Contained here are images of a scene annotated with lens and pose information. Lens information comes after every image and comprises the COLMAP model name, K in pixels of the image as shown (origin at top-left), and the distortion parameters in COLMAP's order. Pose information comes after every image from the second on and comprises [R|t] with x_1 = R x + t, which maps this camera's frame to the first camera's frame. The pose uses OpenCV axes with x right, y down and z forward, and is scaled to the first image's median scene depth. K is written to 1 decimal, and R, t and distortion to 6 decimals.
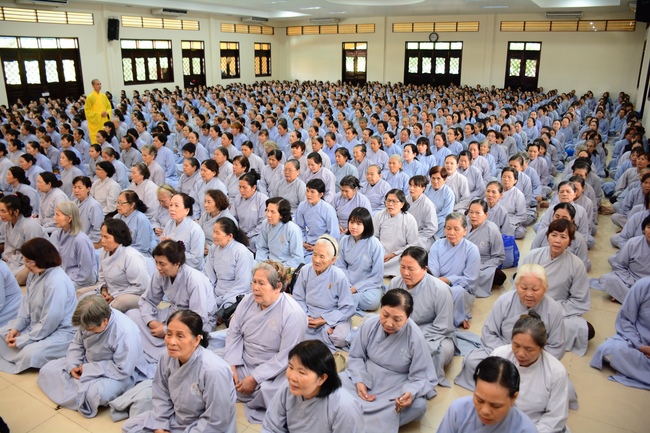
lens RADIAL K [[498.9, 0, 325.0], [0, 498.9, 216.5], [0, 0, 1]] dist [-0.183455, 0.127541]
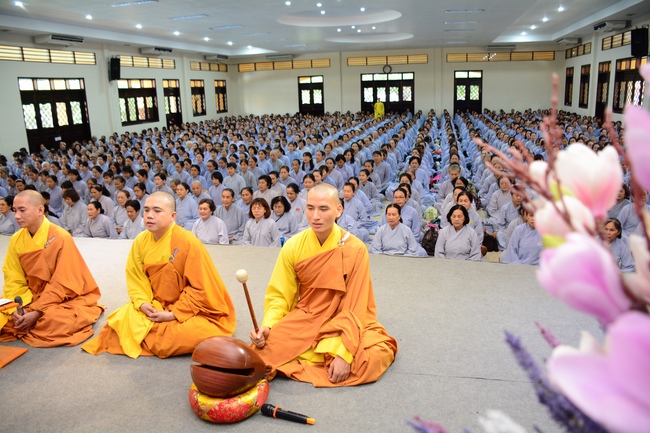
lens RADIAL K [[498.9, 0, 325.0], [0, 498.9, 216.5], [0, 0, 1]] dist [-0.183455, 0.127541]
pose [[0.954169, -0.106224, 0.279780, -0.274253], [0.123677, 0.991282, -0.045430, 0.000146], [-0.272515, 0.077951, 0.958989, -0.019973]]
